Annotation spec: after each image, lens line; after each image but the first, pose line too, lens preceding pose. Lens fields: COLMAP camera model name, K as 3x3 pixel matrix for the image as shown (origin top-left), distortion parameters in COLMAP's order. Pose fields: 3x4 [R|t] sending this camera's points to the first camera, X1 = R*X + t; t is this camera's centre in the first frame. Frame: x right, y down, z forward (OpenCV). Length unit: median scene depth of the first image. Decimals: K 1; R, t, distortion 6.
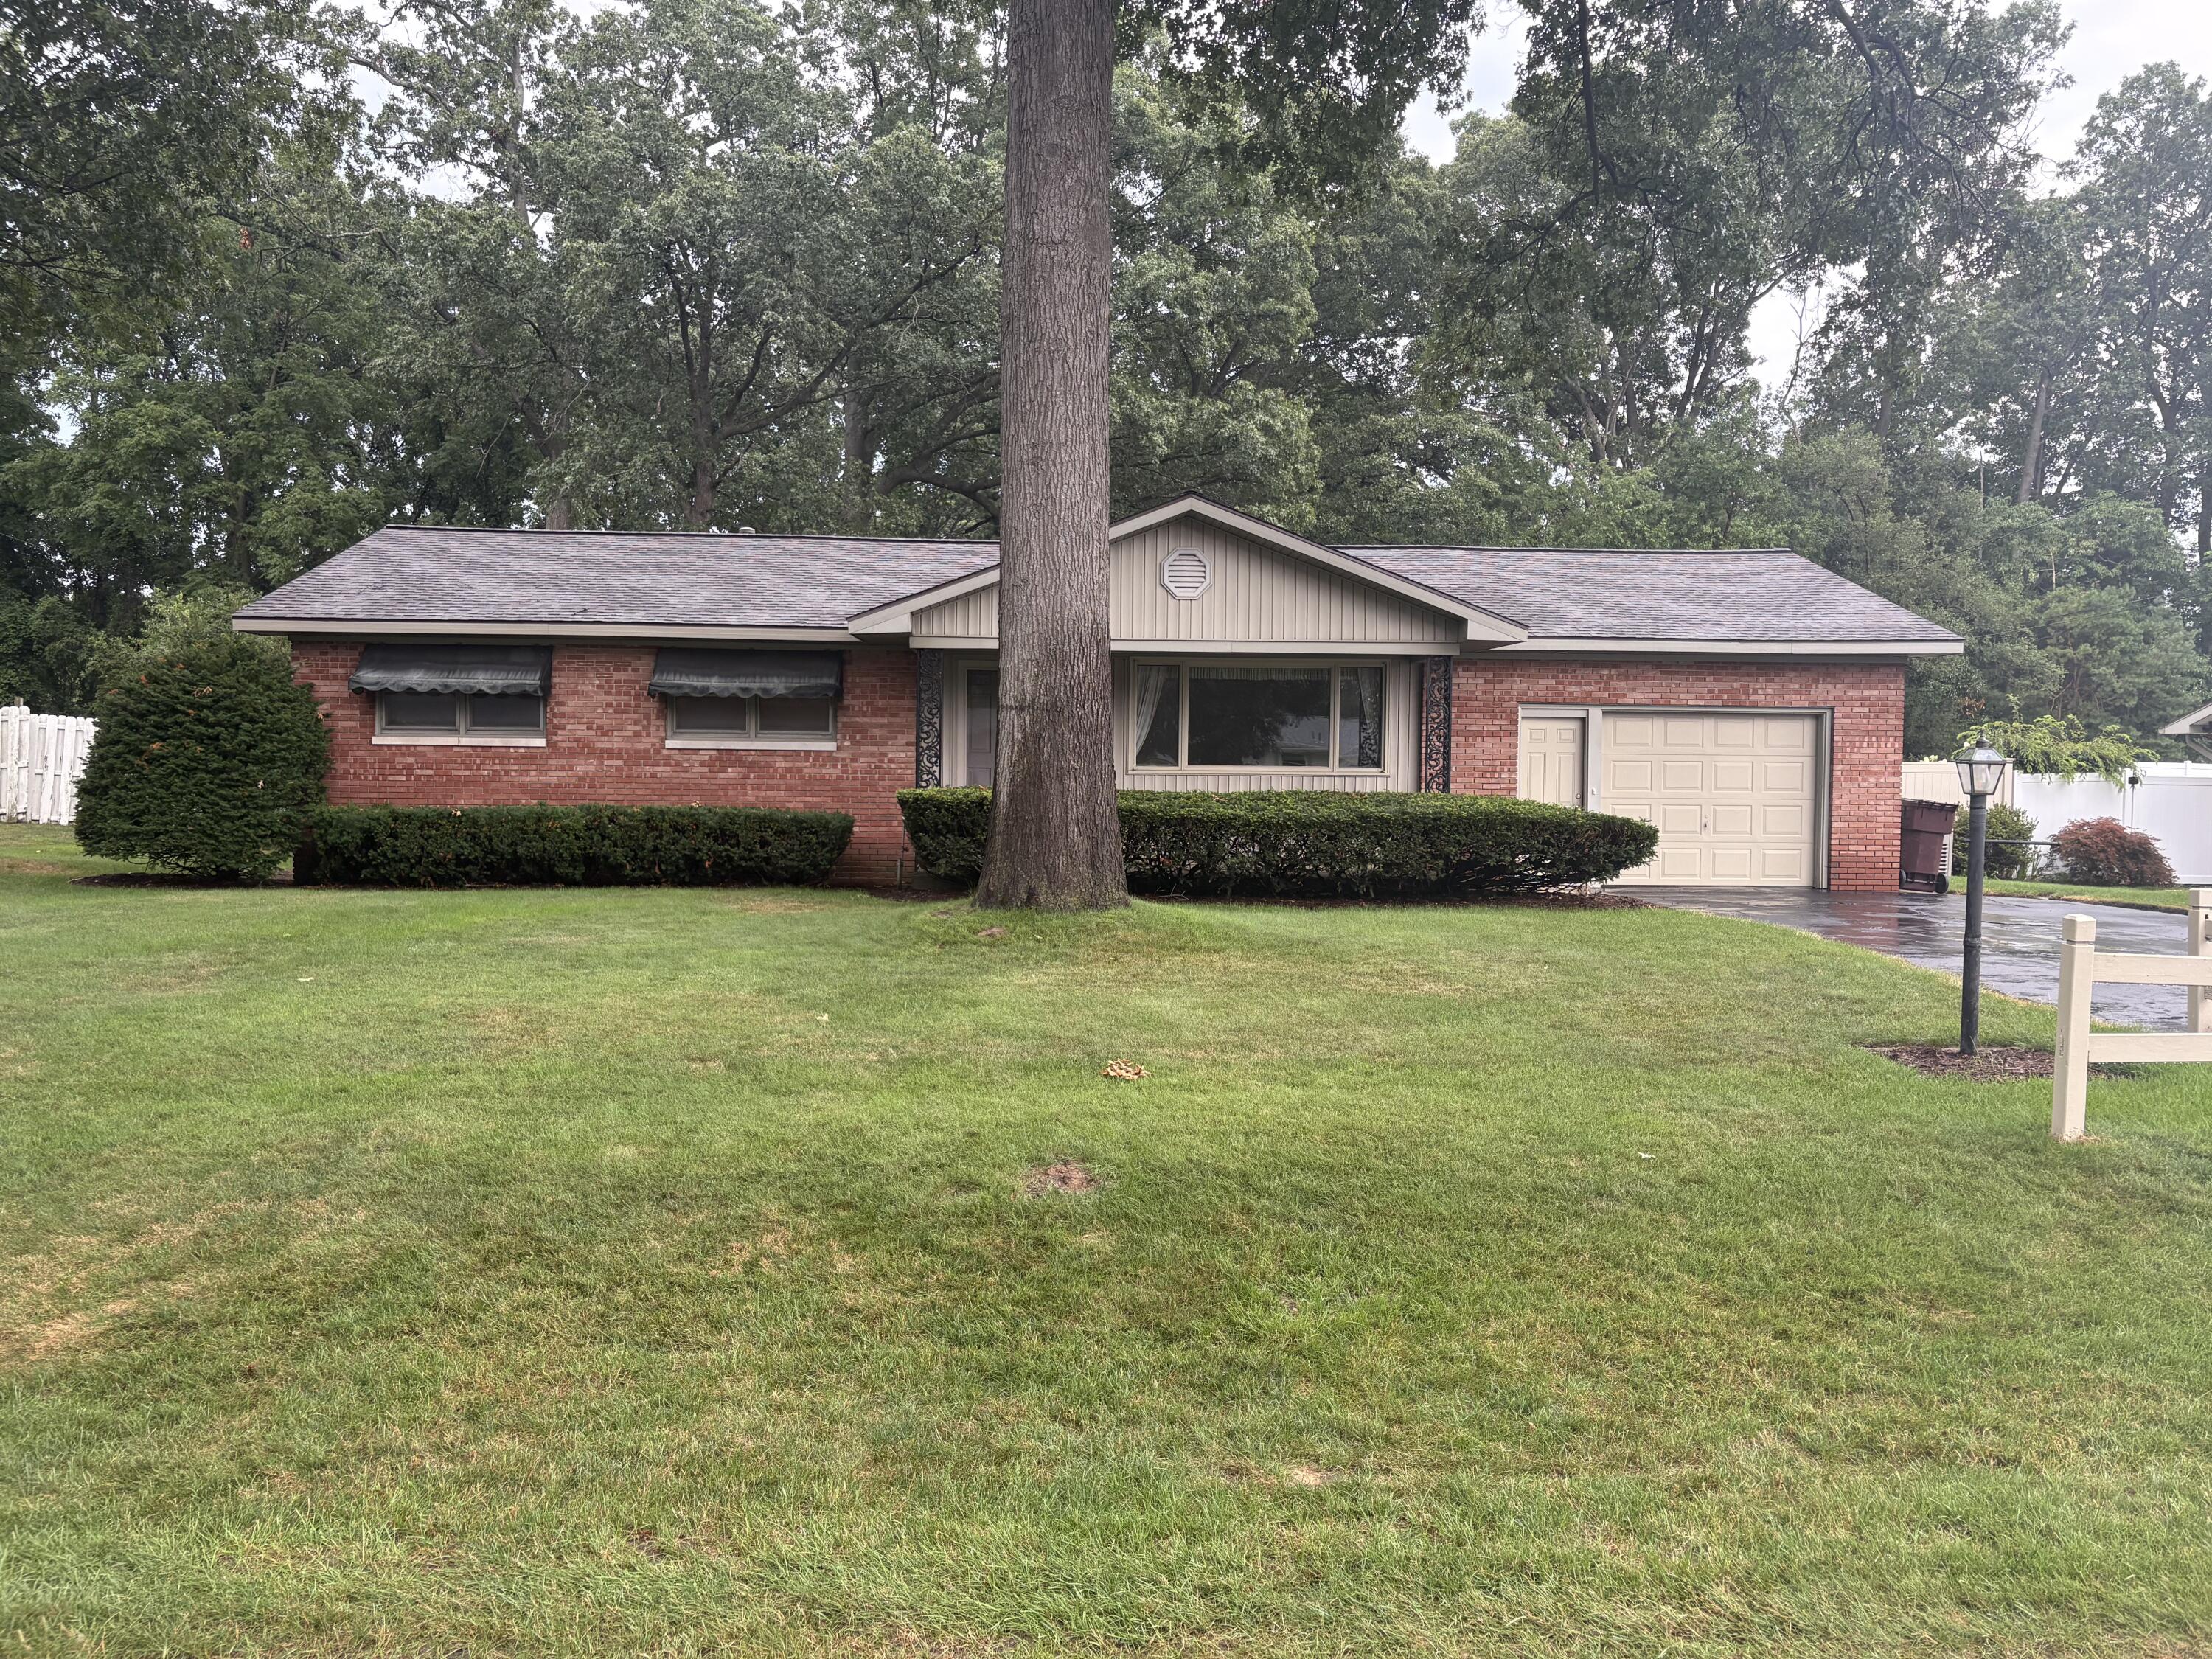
lens RADIAL K [[1671.6, 0, 1116.8], [0, 1671.6, 817.6], [0, 0, 1]] dist [0.042253, -0.048644]
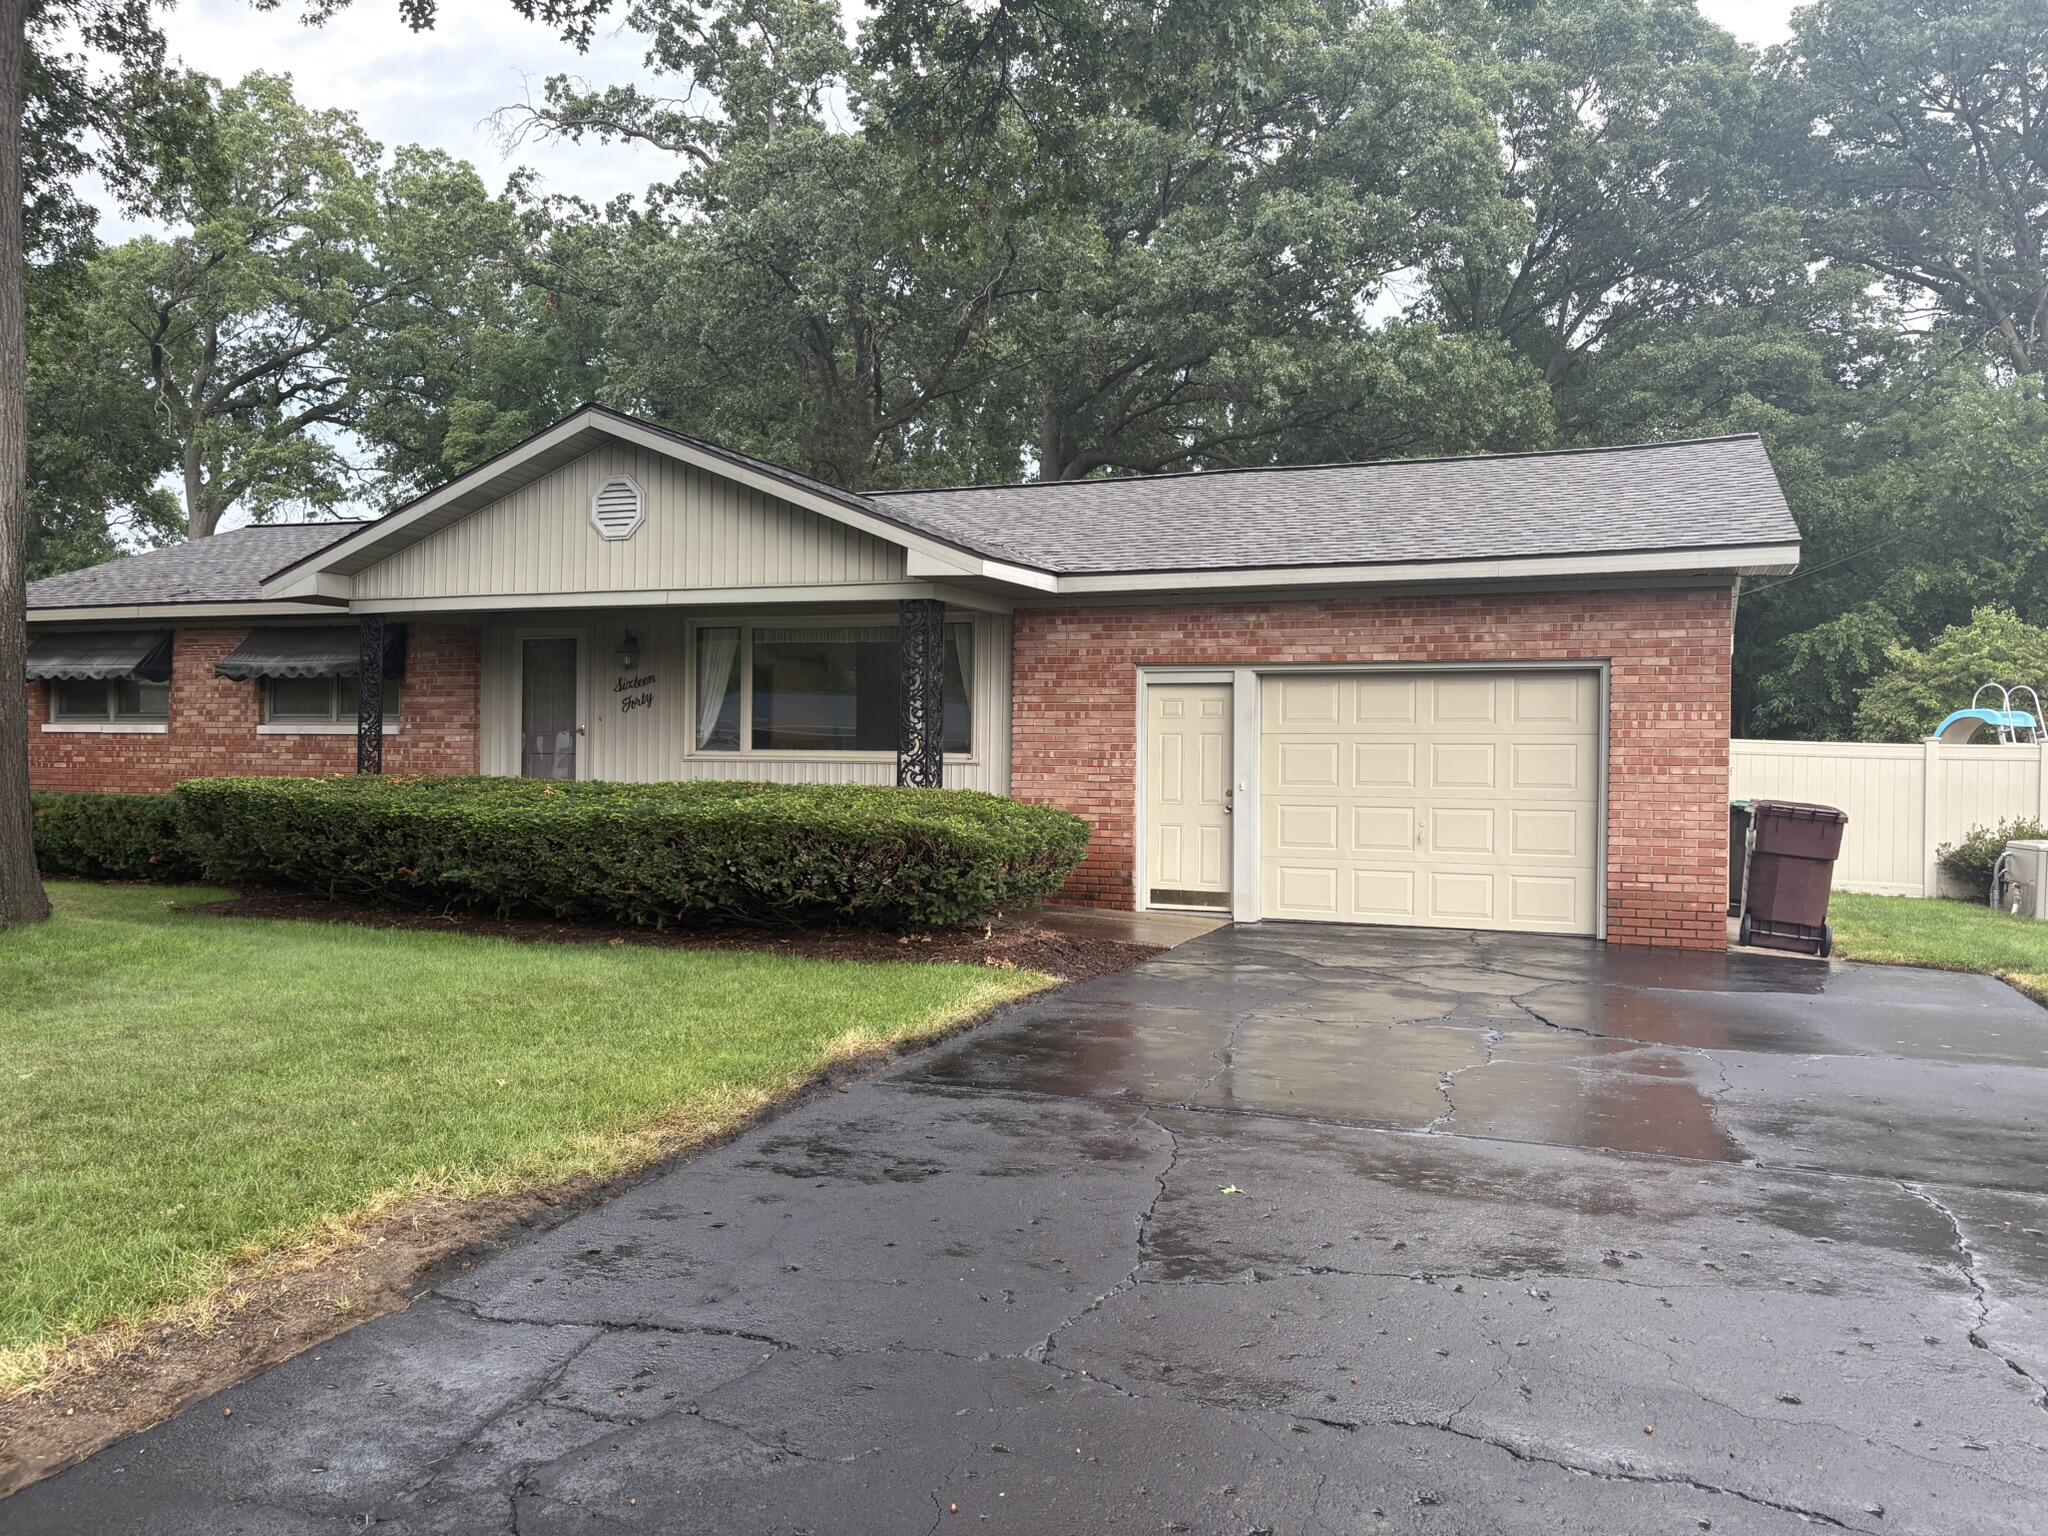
lens RADIAL K [[1547.7, 0, 1021.3], [0, 1547.7, 766.2], [0, 0, 1]] dist [0.042253, -0.048644]
pose [[0.909718, 0.001645, -0.415224, 0.475154], [-0.012274, 0.999662, -0.022931, -0.008002], [0.415046, 0.025957, 0.909430, 0.370073]]
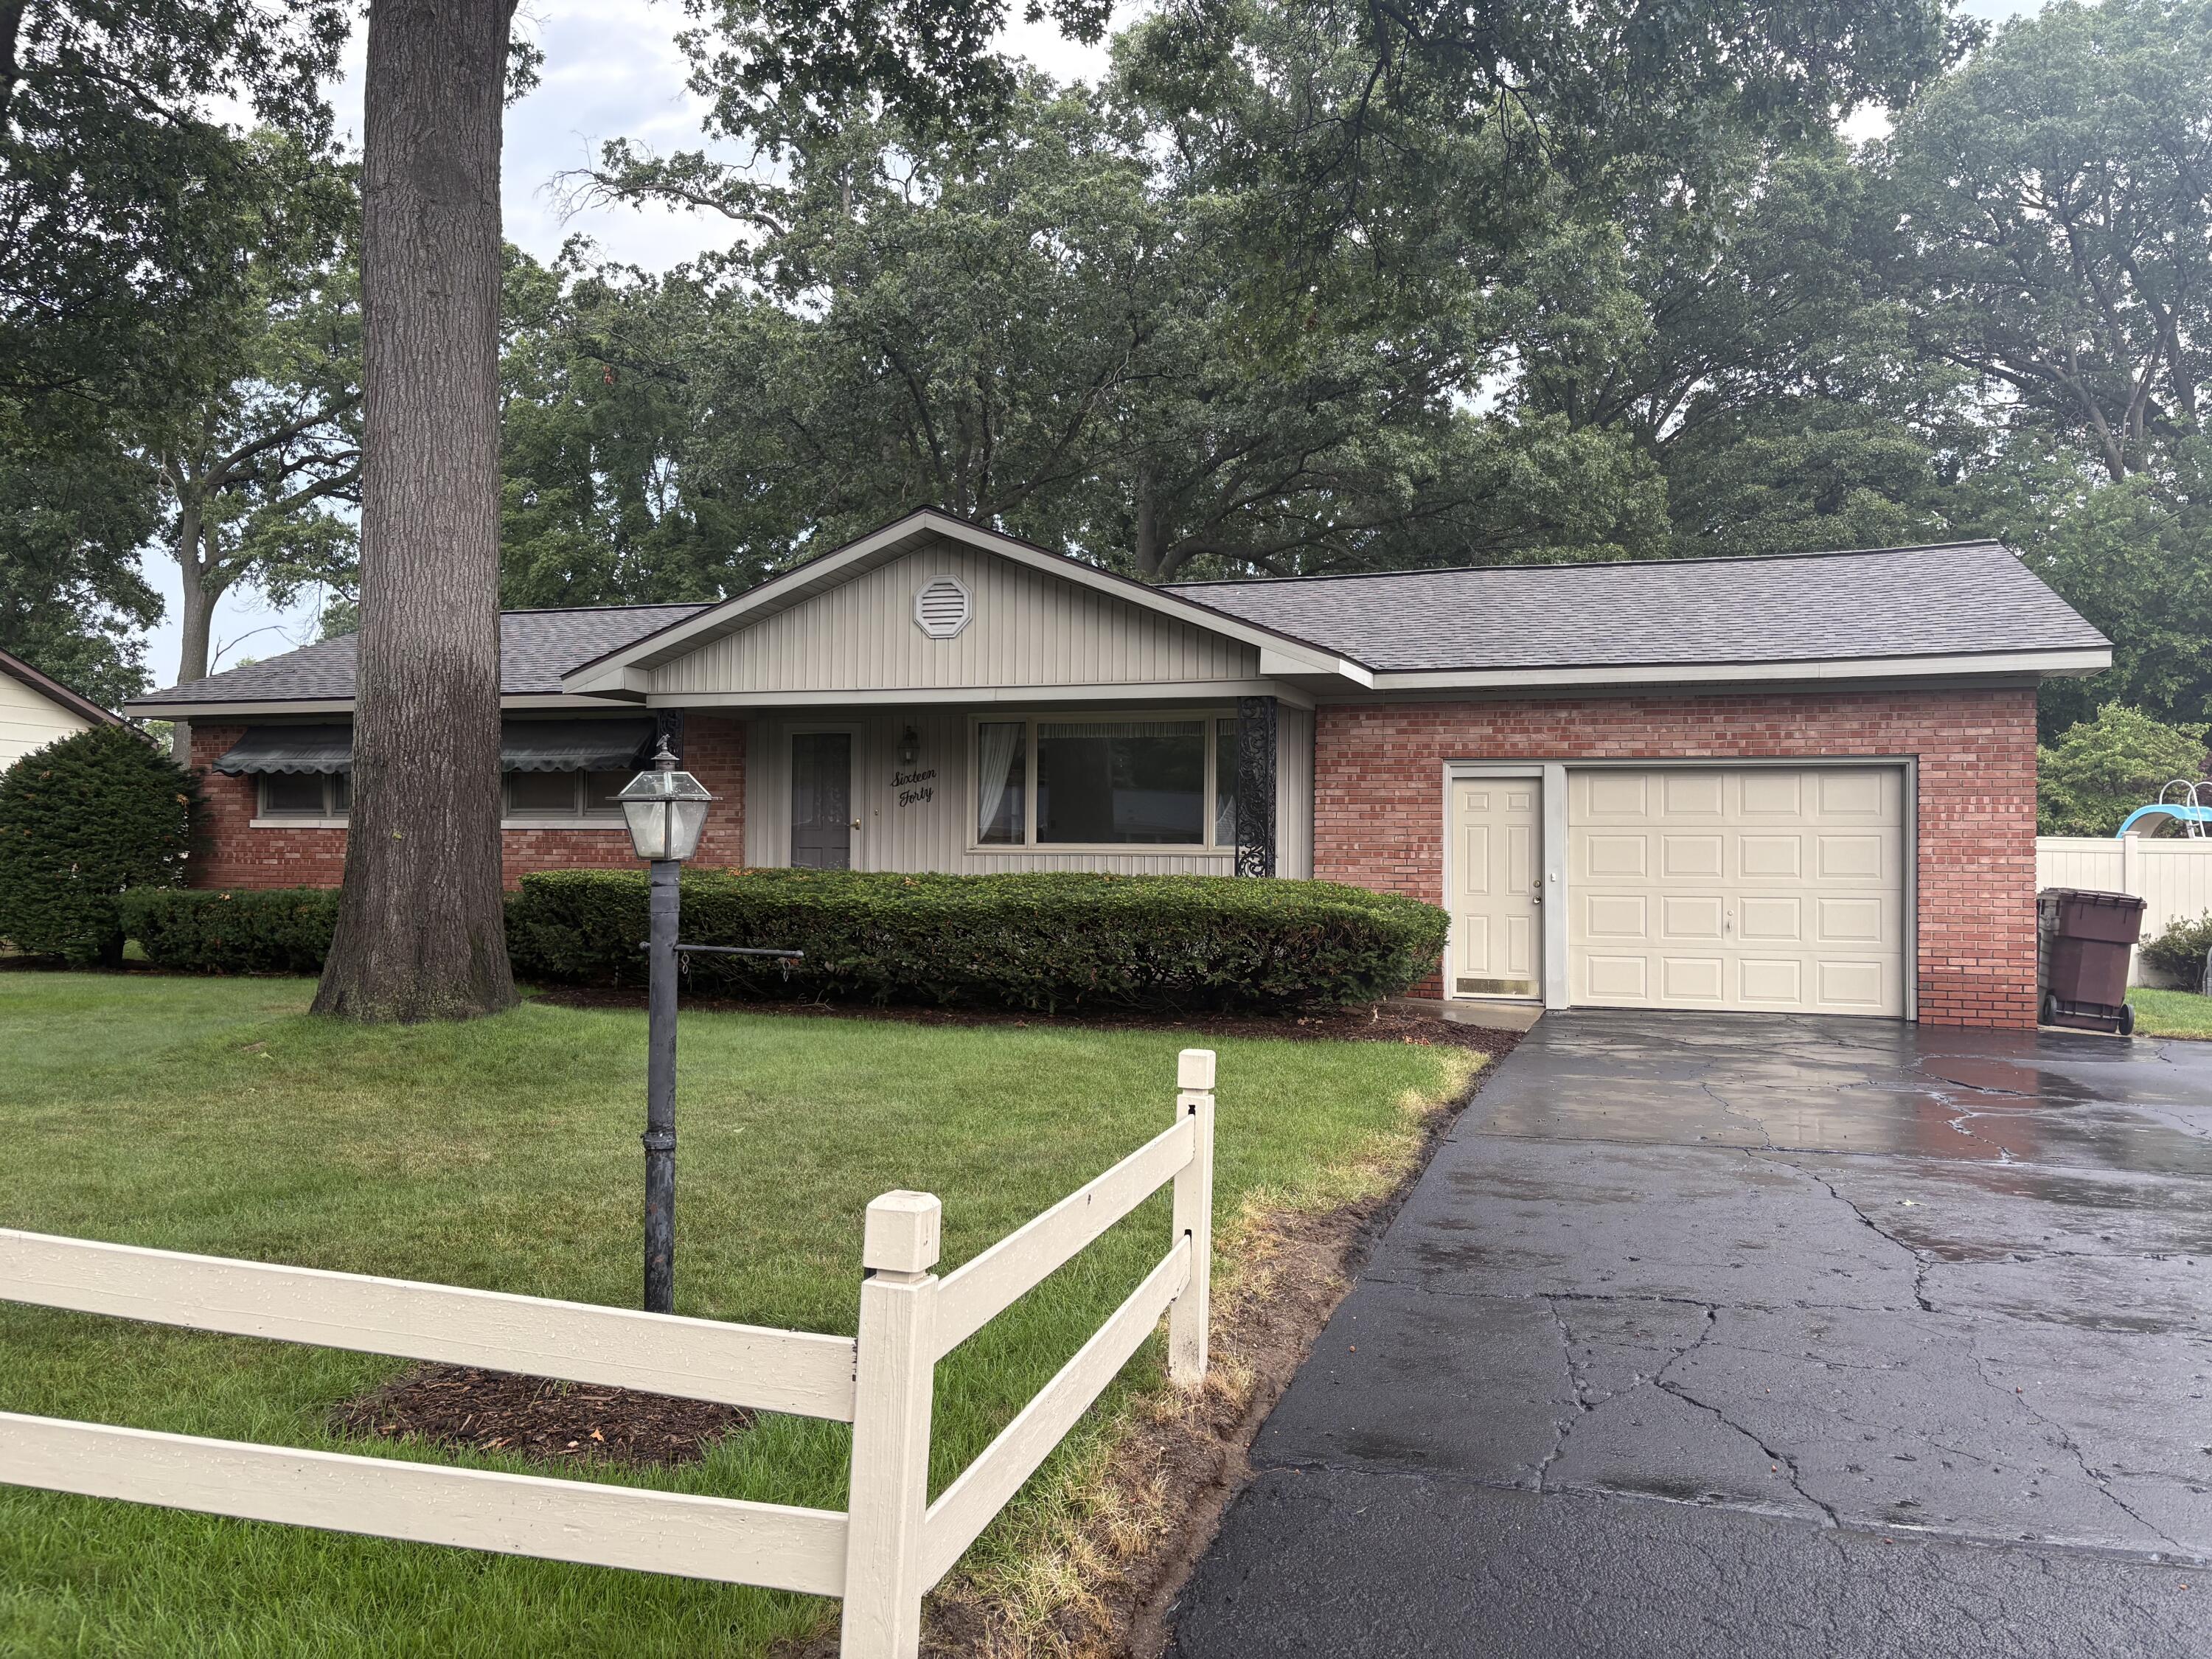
lens RADIAL K [[1671.6, 0, 1099.3], [0, 1671.6, 824.8], [0, 0, 1]] dist [0.042253, -0.048644]
pose [[0.932271, -0.009743, -0.361631, 0.368257], [-0.008893, 0.998718, -0.049833, -0.000105], [0.361652, 0.049674, 0.930989, 0.248142]]
